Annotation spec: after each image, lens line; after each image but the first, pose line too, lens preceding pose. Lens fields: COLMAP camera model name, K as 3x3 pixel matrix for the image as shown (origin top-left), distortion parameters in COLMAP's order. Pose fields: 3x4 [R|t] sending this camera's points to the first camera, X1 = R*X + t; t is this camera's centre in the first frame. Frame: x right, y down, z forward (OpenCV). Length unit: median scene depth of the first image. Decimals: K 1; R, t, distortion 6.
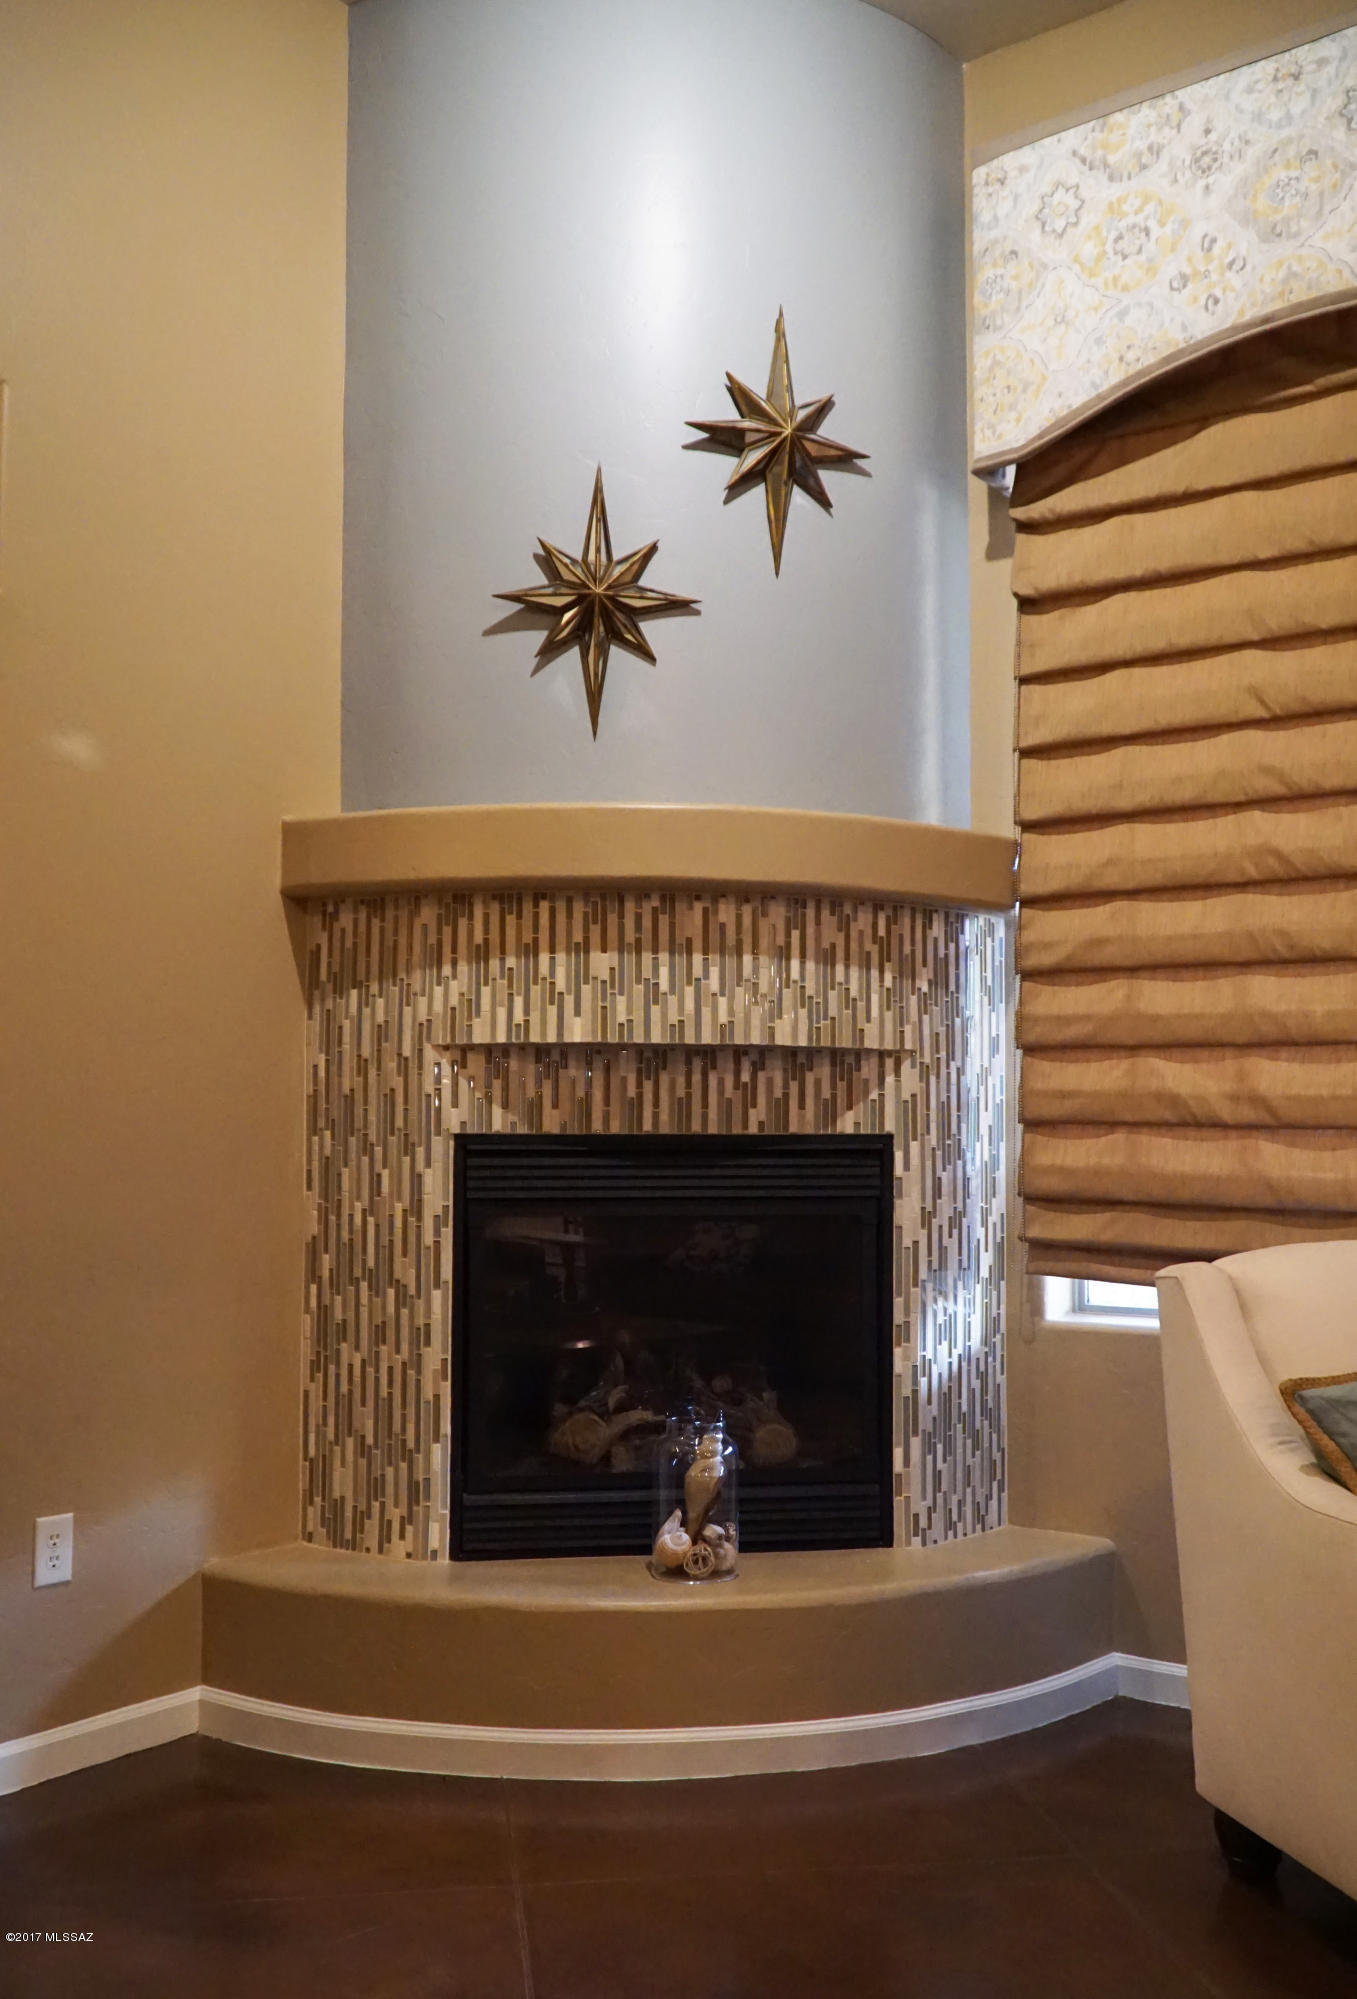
lens RADIAL K [[1779.3, 0, 683.0], [0, 1779.3, 1061.0], [0, 0, 1]] dist [0.003389, -0.042336]
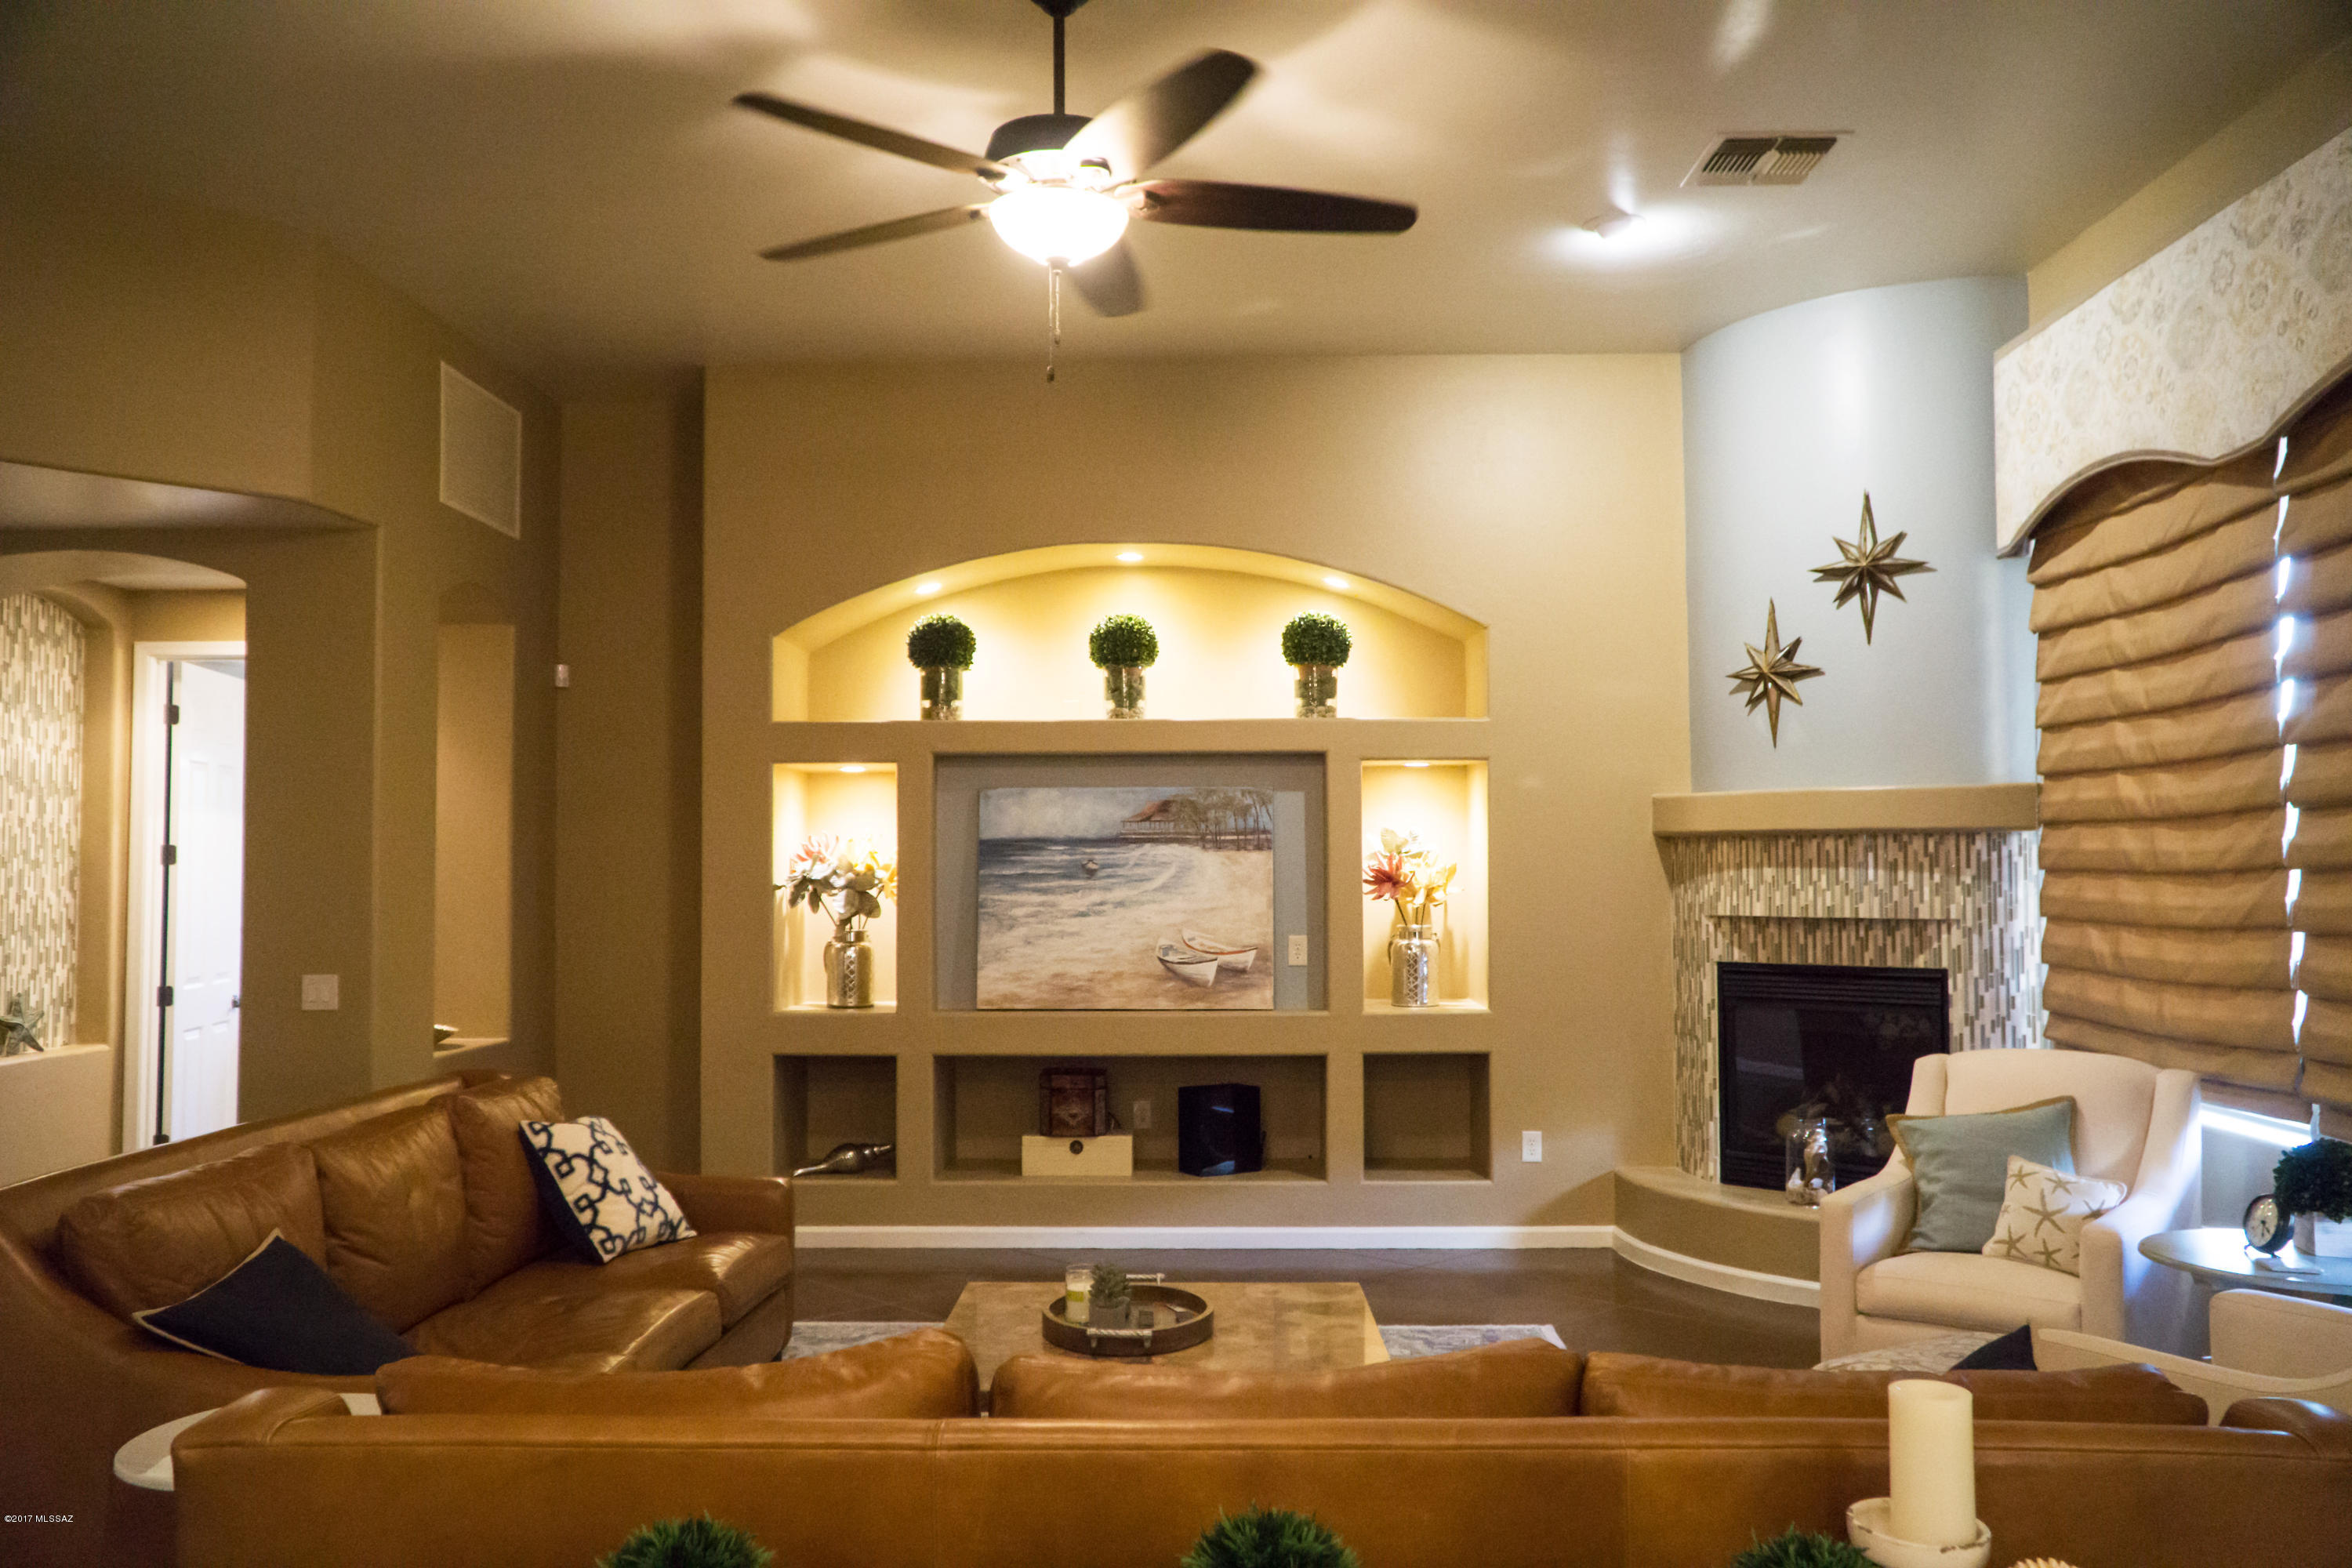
lens RADIAL K [[1855.5, 0, 1192.4], [0, 1855.5, 786.8], [0, 0, 1]] dist [-0.001950, 0.070480]
pose [[0.586263, -0.043872, -0.808932, 1.141975], [0.050454, 0.998571, -0.017592, -0.137675], [0.808548, -0.030500, 0.587639, -0.613508]]
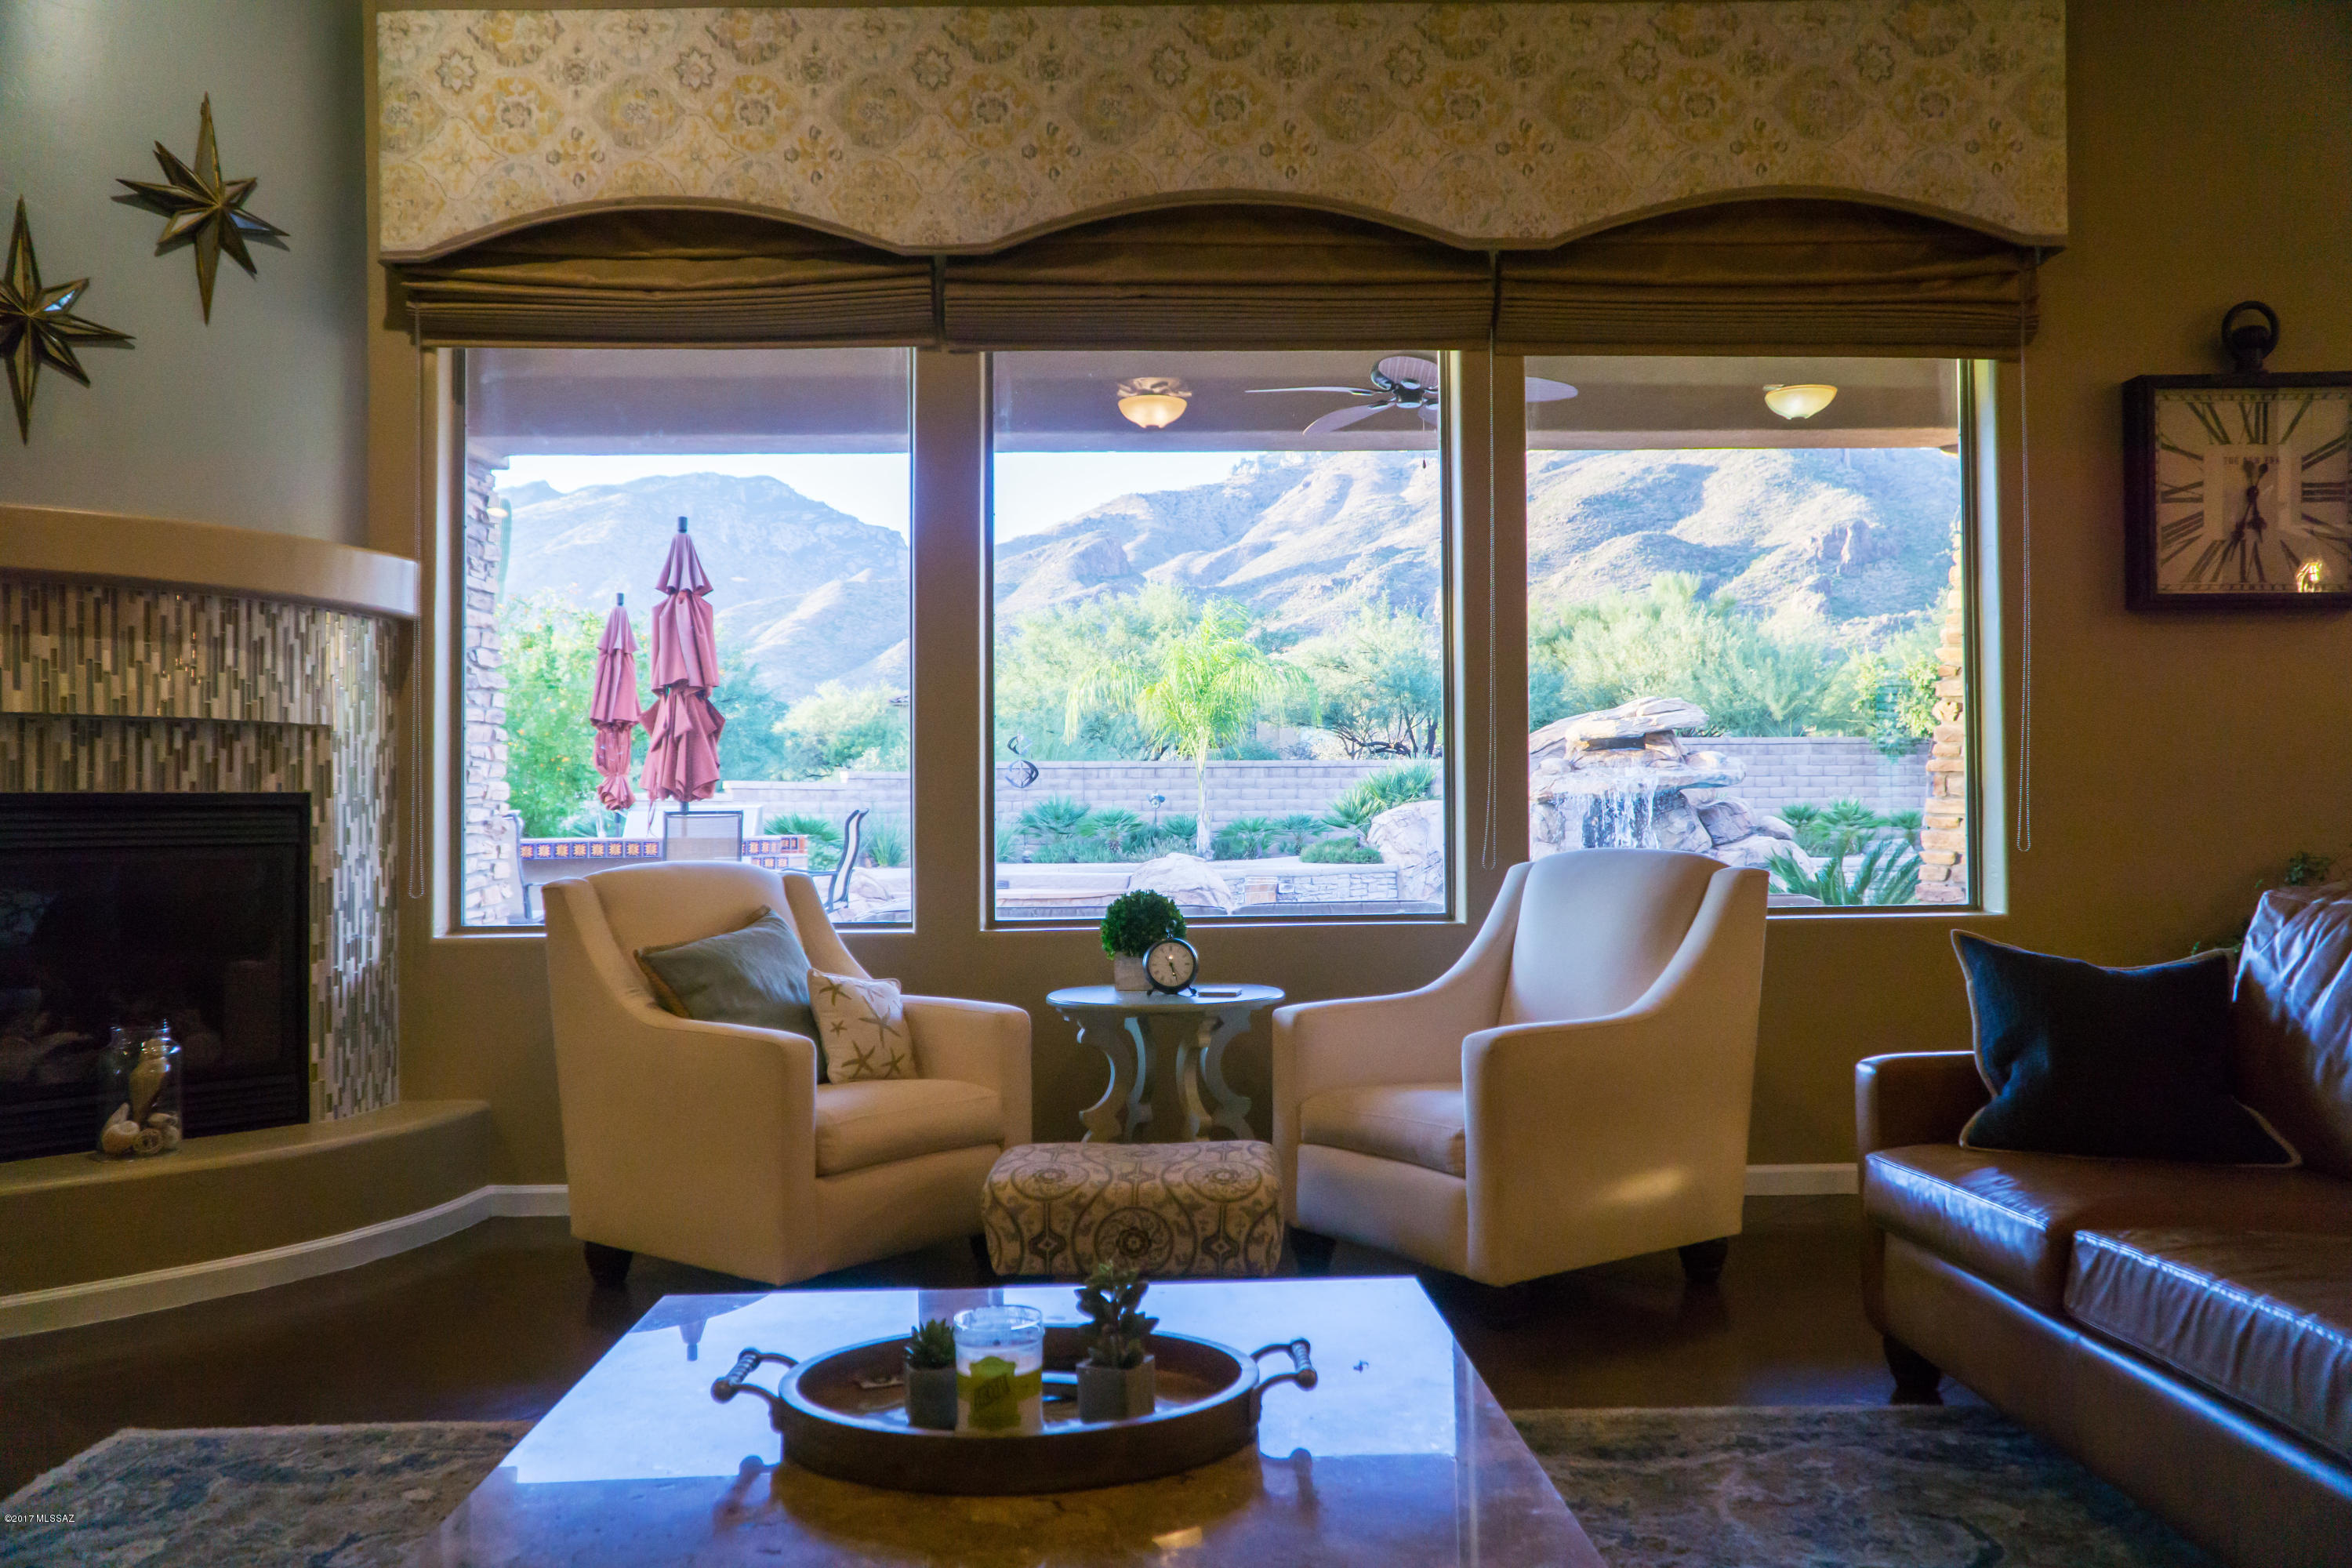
lens RADIAL K [[1855.5, 0, 1180.1], [0, 1855.5, 776.2], [0, 0, 1]] dist [-0.001950, 0.070480]
pose [[0.792380, 0.003120, 0.610019, -0.195441], [-0.017871, 0.999676, 0.018100, -0.004419], [-0.609765, -0.025244, 0.792180, -0.401435]]
